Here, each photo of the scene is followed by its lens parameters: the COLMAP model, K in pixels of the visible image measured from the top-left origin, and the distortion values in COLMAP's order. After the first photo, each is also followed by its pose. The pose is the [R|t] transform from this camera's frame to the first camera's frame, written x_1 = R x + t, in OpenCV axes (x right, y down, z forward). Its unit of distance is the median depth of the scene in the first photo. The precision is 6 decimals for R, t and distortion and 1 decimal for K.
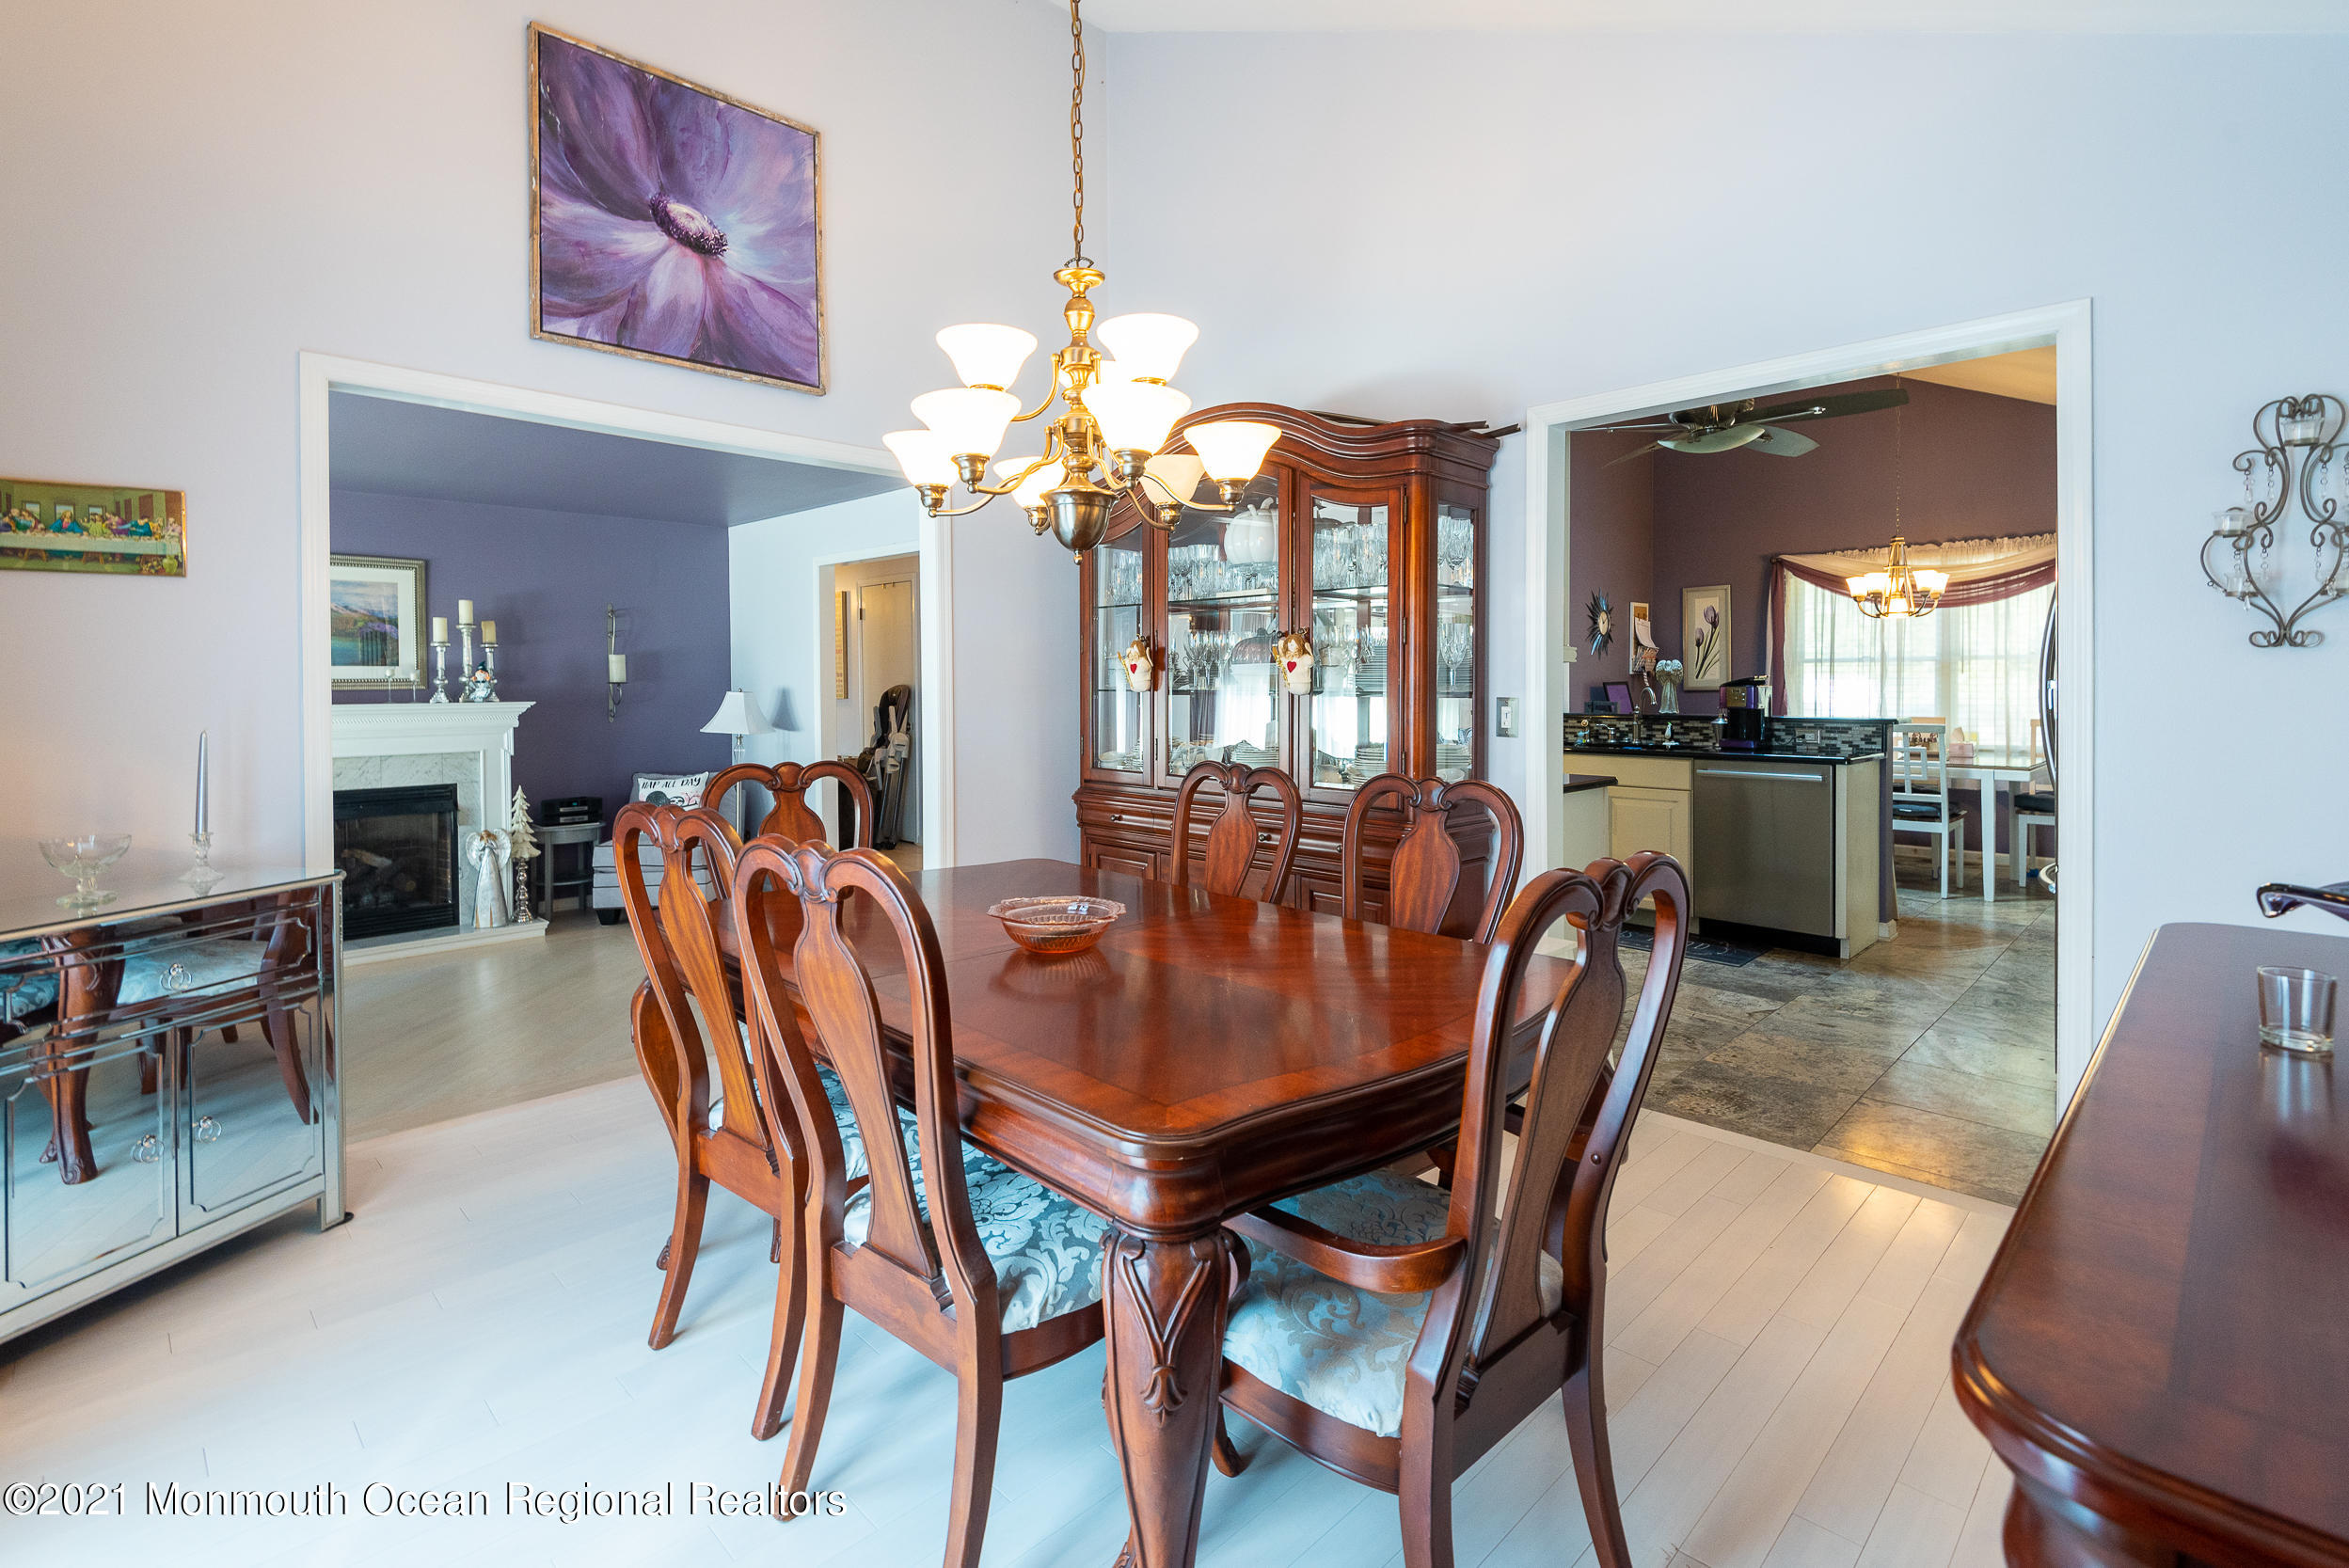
lens RADIAL K [[1086.8, 0, 1226.8], [0, 1086.8, 705.4], [0, 0, 1]] dist [0.012754, -0.002944]
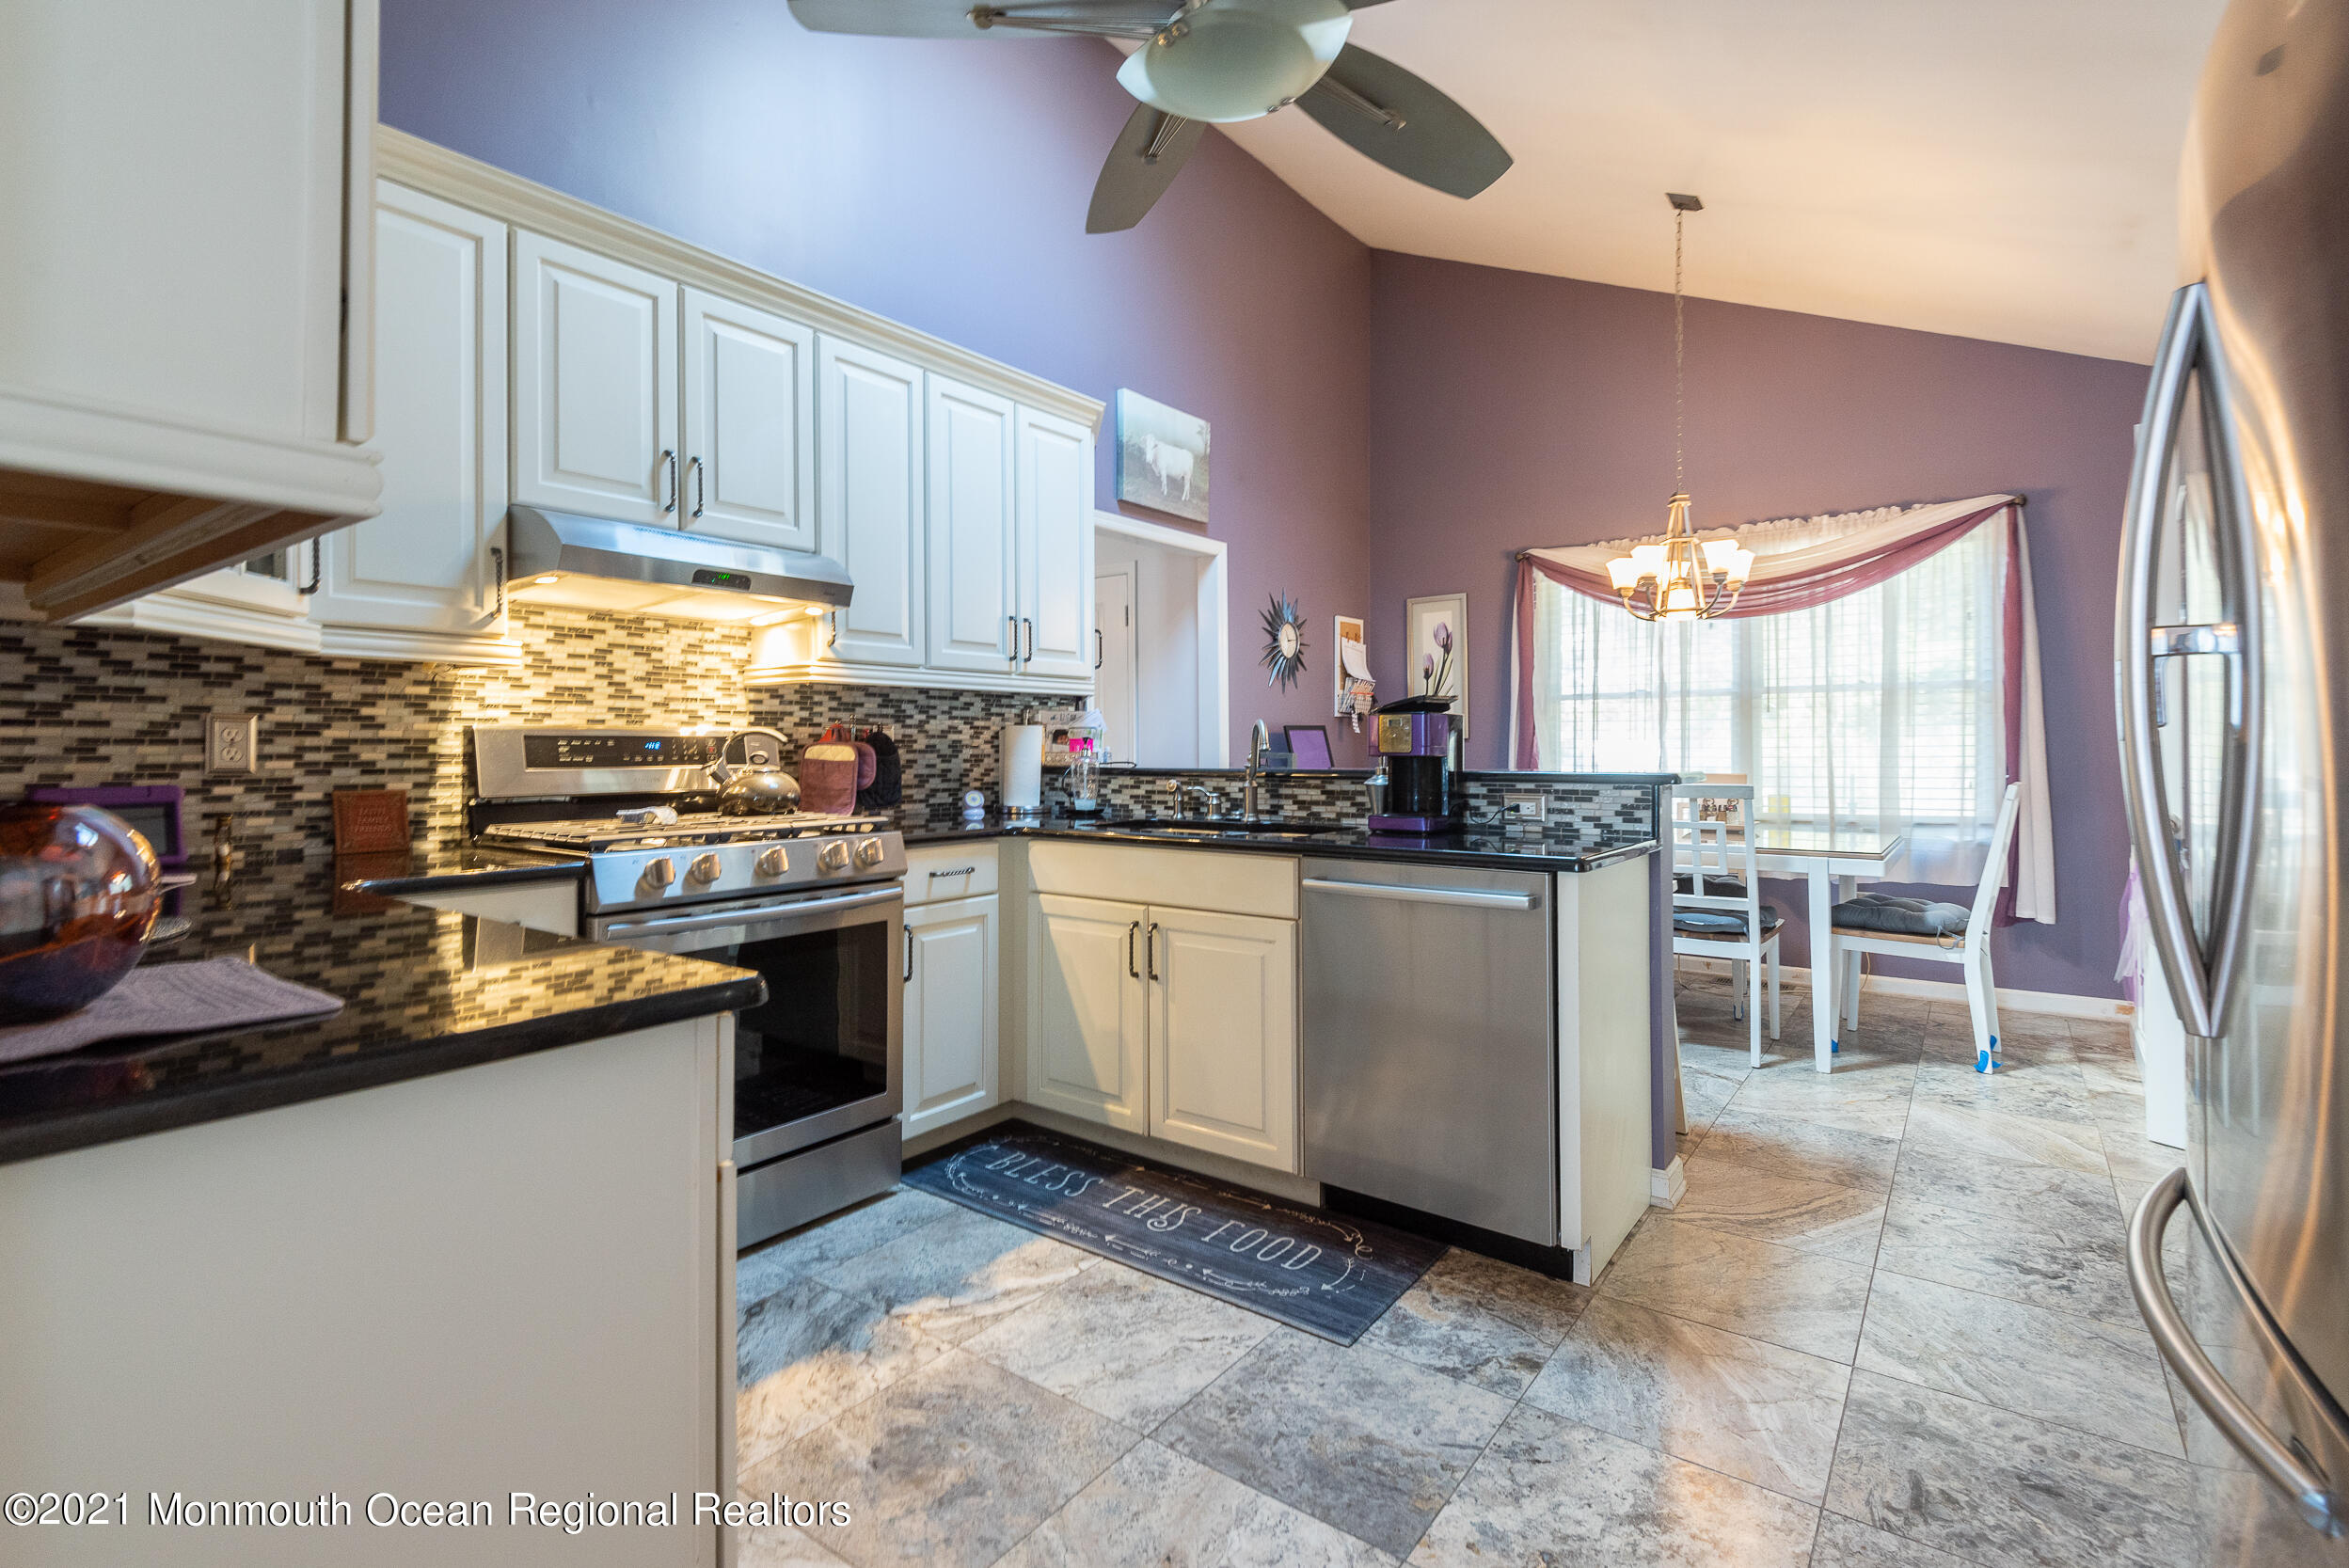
lens RADIAL K [[1086.8, 0, 1196.0], [0, 1086.8, 743.9], [0, 0, 1]] dist [0.012754, -0.002944]
pose [[0.991659, 0.000973, 0.128886, 0.250005], [0.002039, 0.999728, -0.023229, 0.007544], [-0.128874, 0.023298, 0.991387, 0.404185]]
